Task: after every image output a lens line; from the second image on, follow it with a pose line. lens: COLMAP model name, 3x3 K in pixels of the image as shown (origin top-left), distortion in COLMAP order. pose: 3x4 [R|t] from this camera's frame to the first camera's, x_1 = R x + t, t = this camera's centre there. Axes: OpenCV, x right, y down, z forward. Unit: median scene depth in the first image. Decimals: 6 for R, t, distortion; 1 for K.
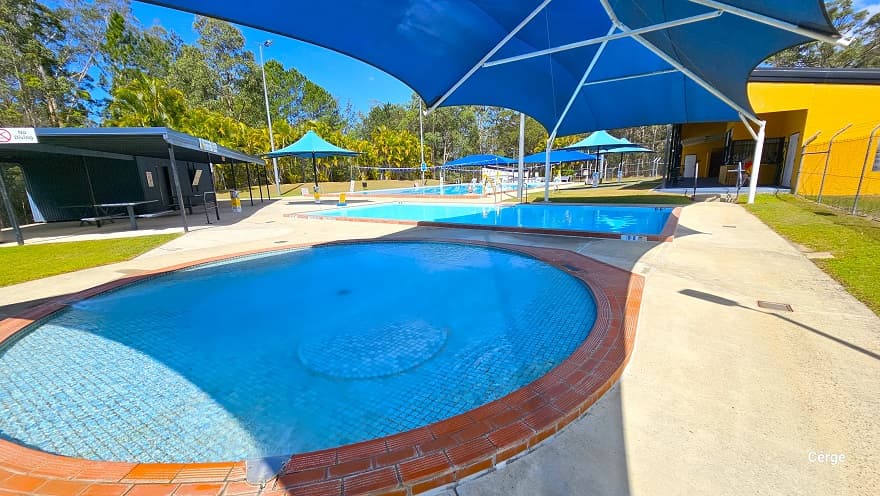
lens RADIAL K [[360.4, 0, 440.1], [0, 360.4, 253.0], [0, 0, 1]] dist [0.001866, -0.000376]
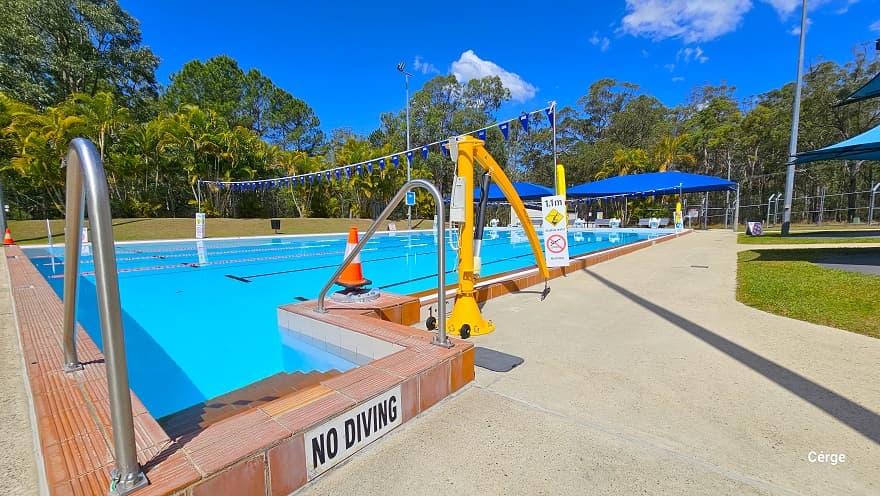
lens RADIAL K [[360.4, 0, 438.4], [0, 360.4, 252.0], [0, 0, 1]] dist [0.001866, -0.000376]
pose [[0.995439, 0.030229, -0.090479, 0.059260], [-0.040775, 0.992286, -0.117070, -0.081750], [0.086242, 0.120225, 0.988994, 0.421963]]
